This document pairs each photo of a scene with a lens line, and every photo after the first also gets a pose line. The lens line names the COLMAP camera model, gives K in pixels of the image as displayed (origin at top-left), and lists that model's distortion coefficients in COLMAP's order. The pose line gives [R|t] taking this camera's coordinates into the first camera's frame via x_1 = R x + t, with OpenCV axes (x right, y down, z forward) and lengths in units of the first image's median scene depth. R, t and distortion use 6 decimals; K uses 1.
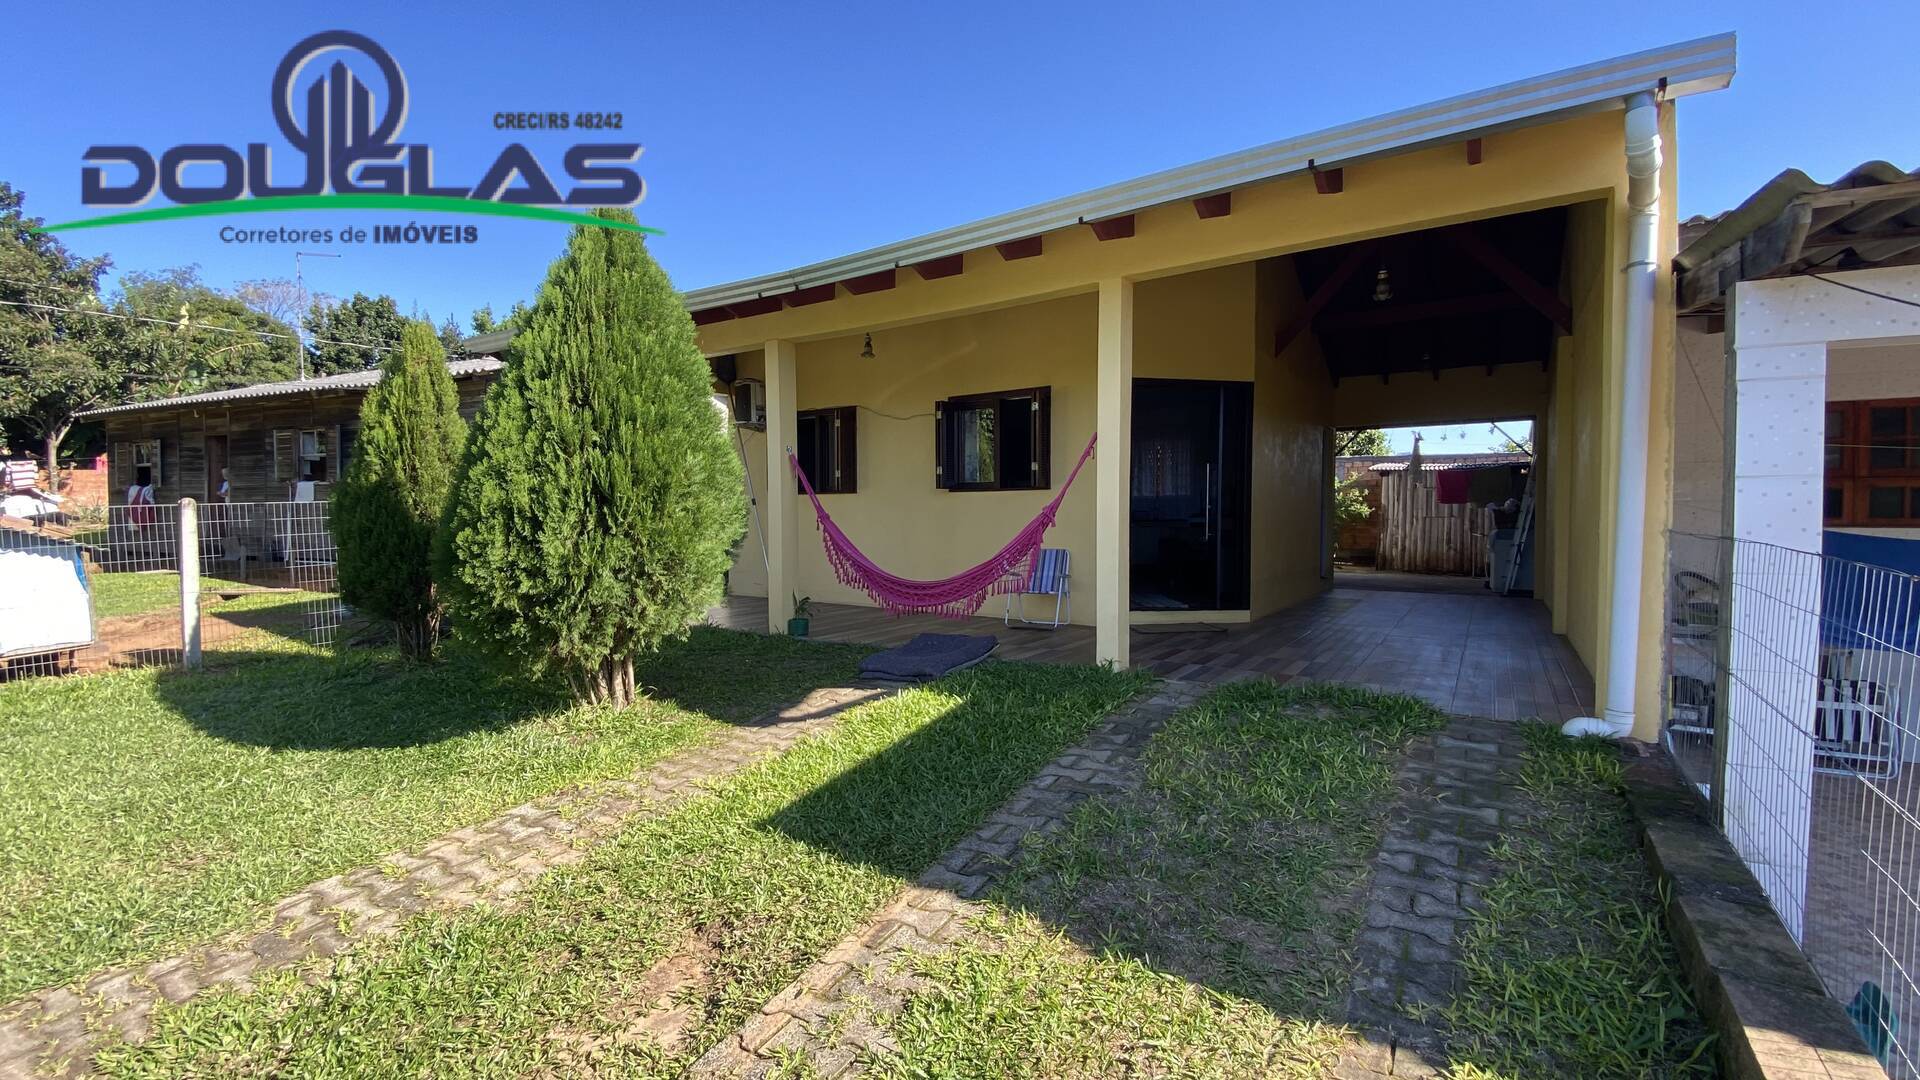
lens RADIAL K [[793.5, 0, 956.3], [0, 793.5, 541.2], [0, 0, 1]] dist [0.024145, -0.022478]
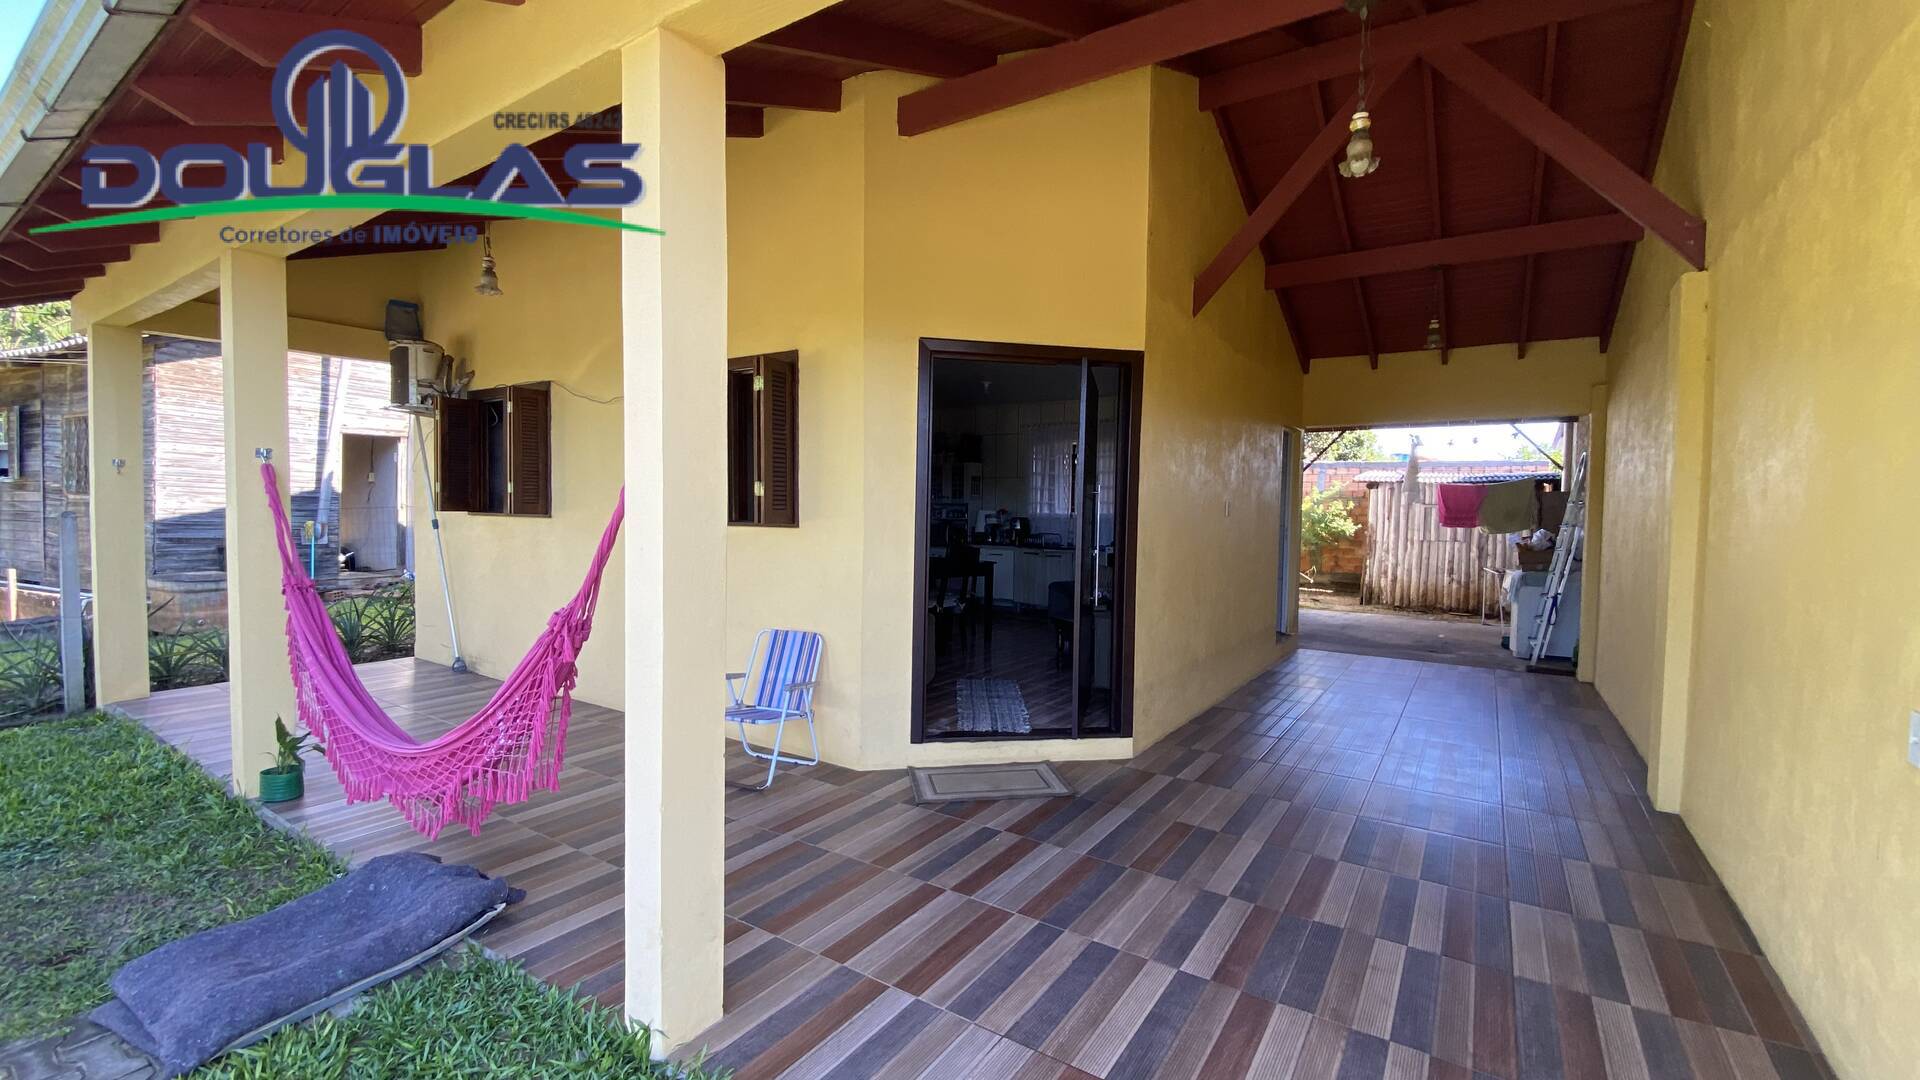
lens RADIAL K [[793.5, 0, 956.3], [0, 793.5, 541.2], [0, 0, 1]] dist [0.024145, -0.022478]
pose [[0.999858, 0.015102, 0.007482, 0.161006], [-0.015182, 0.999826, 0.010832, -0.044370], [-0.007318, -0.010944, 0.999913, 0.286277]]
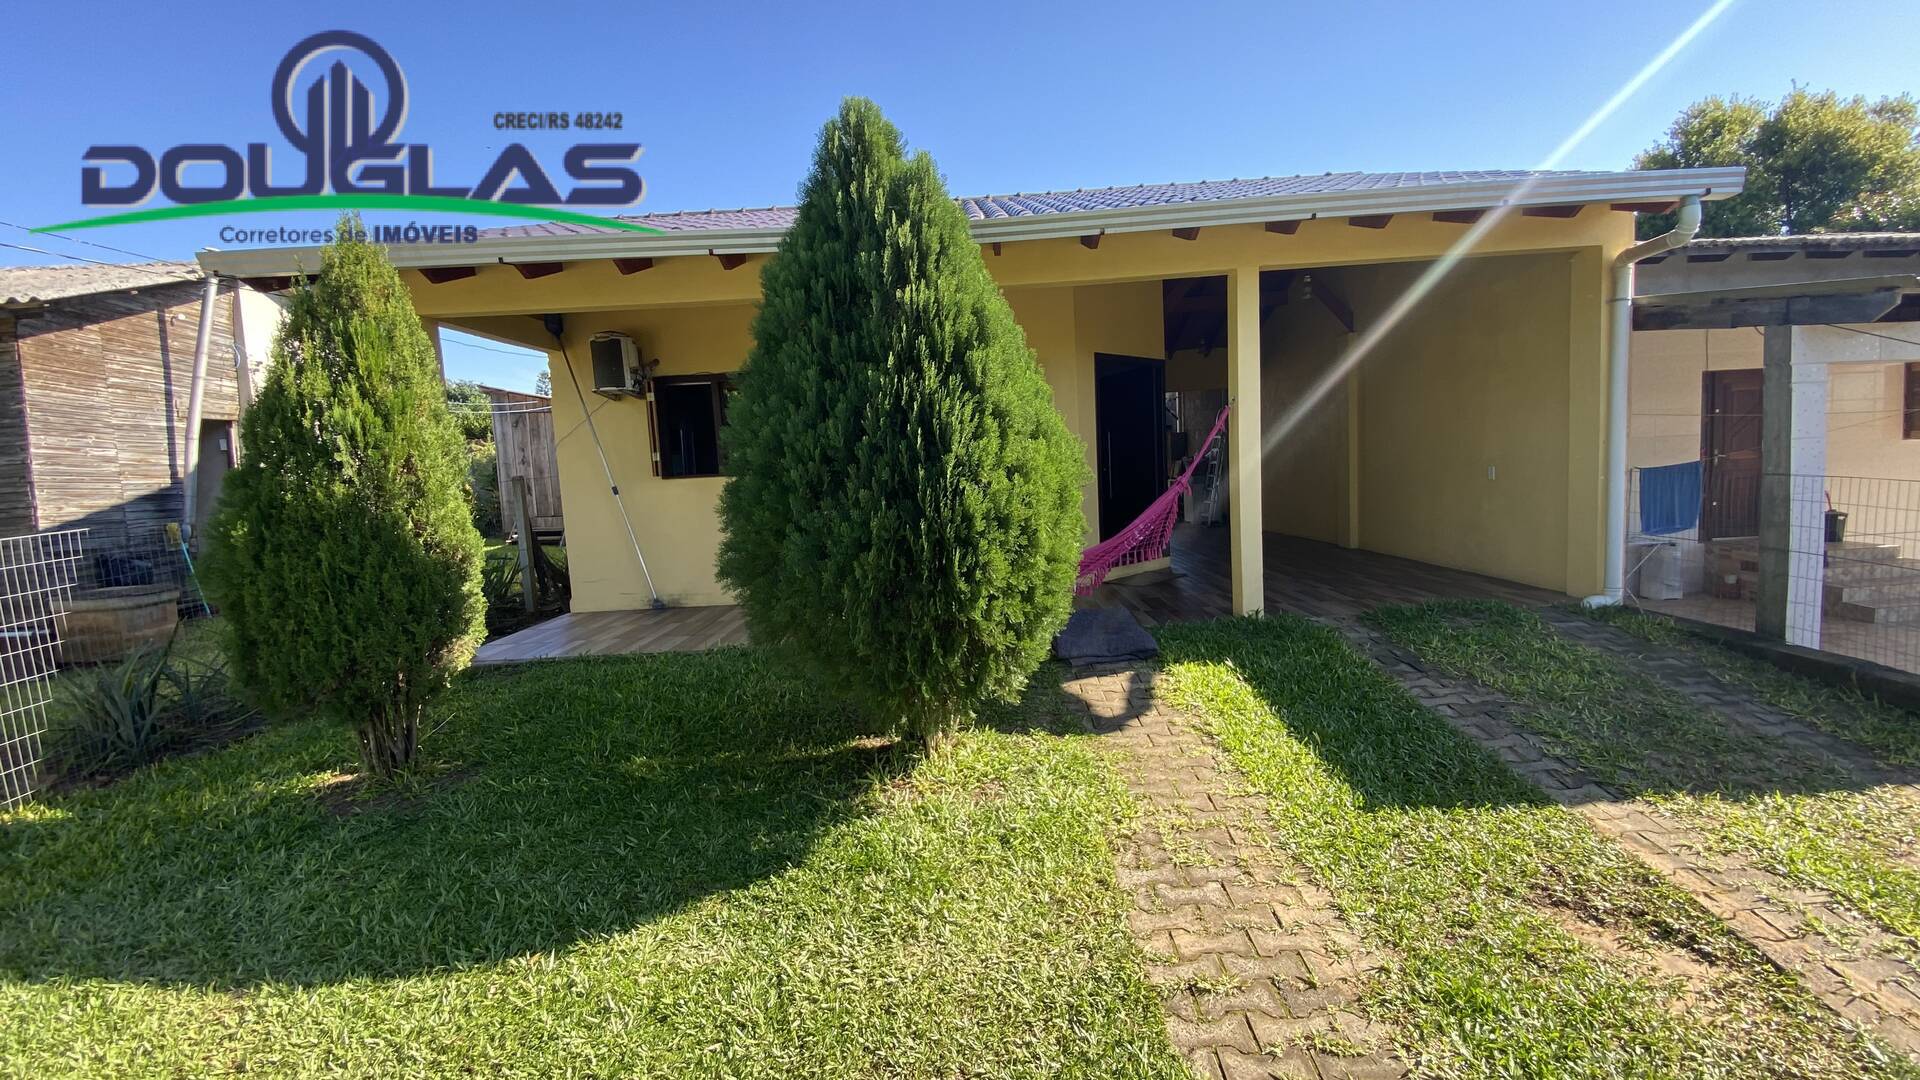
lens RADIAL K [[793.5, 0, 956.3], [0, 793.5, 541.2], [0, 0, 1]] dist [0.024145, -0.022478]
pose [[0.831351, -0.096869, 0.547240, -0.367997], [0.071143, 0.995140, 0.068075, -0.026624], [-0.551175, -0.017661, 0.834203, 0.137463]]
